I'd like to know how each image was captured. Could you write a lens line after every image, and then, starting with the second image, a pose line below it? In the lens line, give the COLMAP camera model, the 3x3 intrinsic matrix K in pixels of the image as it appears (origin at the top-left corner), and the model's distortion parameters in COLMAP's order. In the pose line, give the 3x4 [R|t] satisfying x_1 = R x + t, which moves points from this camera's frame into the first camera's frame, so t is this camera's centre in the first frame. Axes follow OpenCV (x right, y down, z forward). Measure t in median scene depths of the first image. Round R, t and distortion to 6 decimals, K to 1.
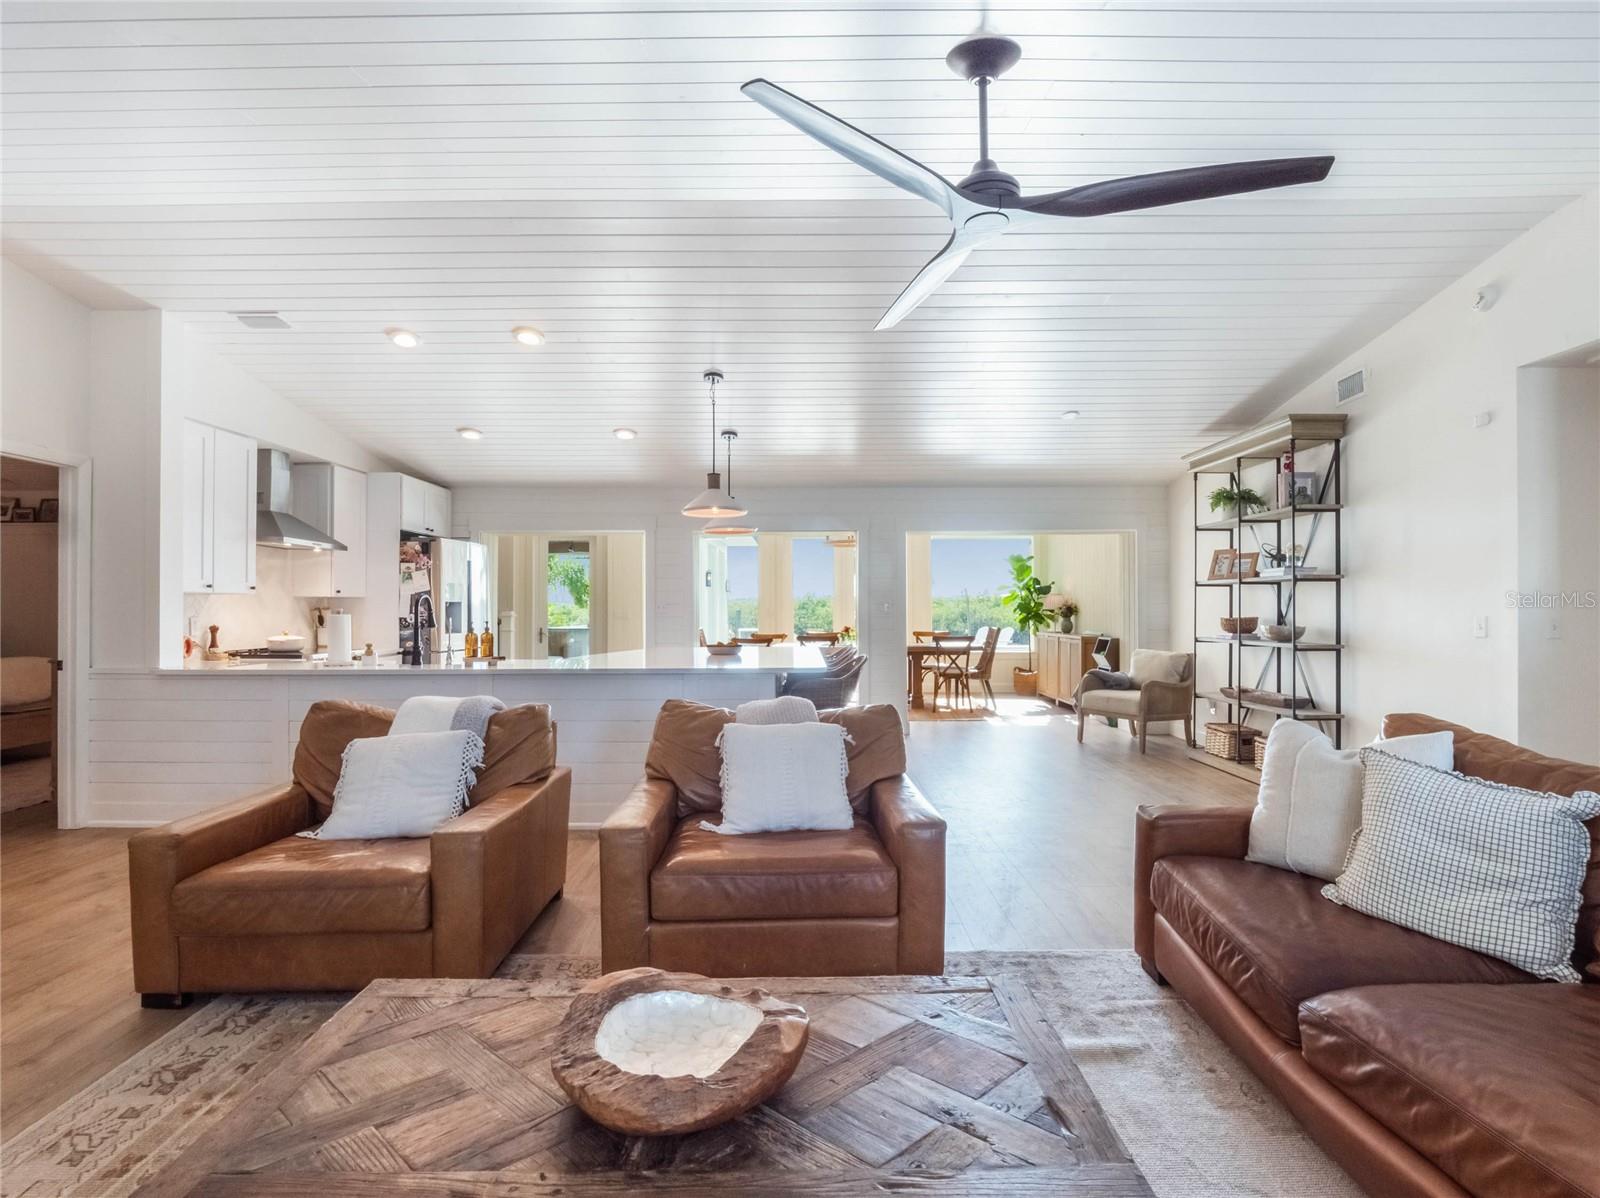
lens RADIAL K [[803.1, 0, 816.5], [0, 803.1, 594.2], [0, 0, 1]] dist [-0.003442, -0.000935]
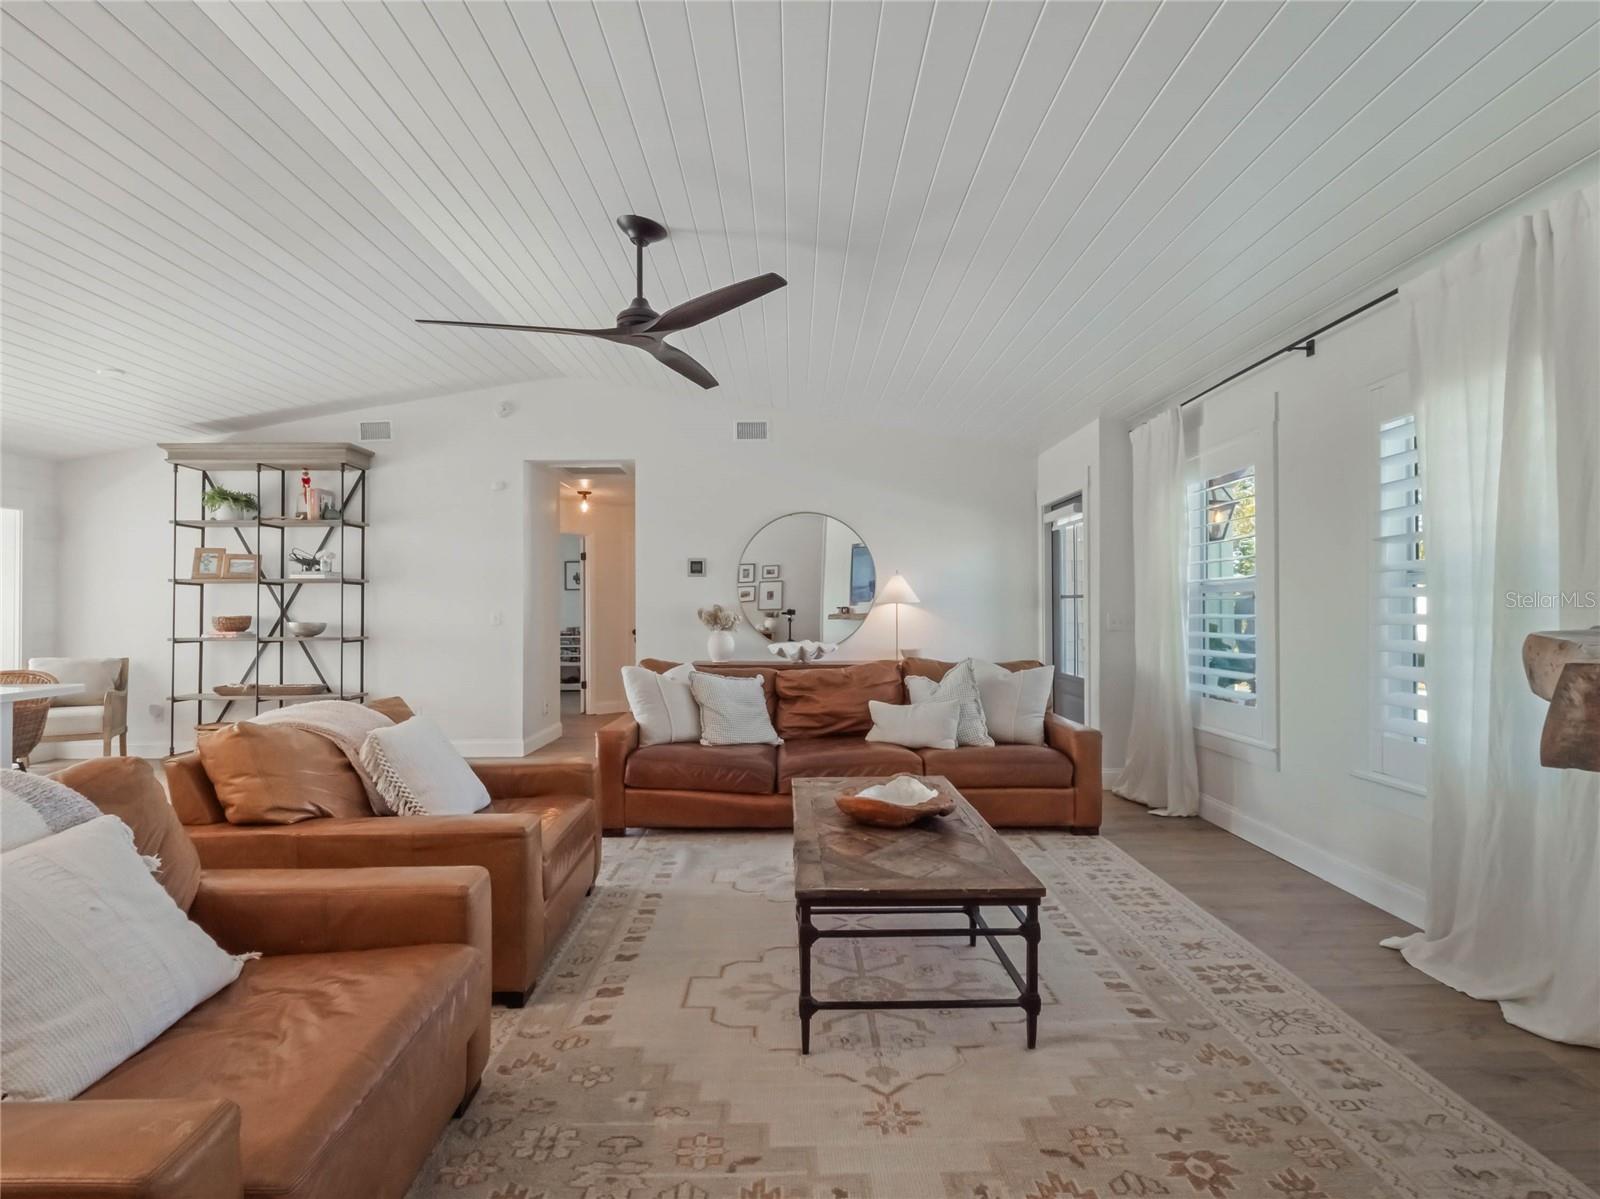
lens RADIAL K [[803.1, 0, 806.4], [0, 803.1, 603.4], [0, 0, 1]] dist [-0.003442, -0.000935]
pose [[-0.015876, 0.010470, 0.999819, -0.556431], [-0.012505, 0.999865, -0.010669, 0.015769], [-0.999796, -0.012672, -0.015743, 0.314624]]
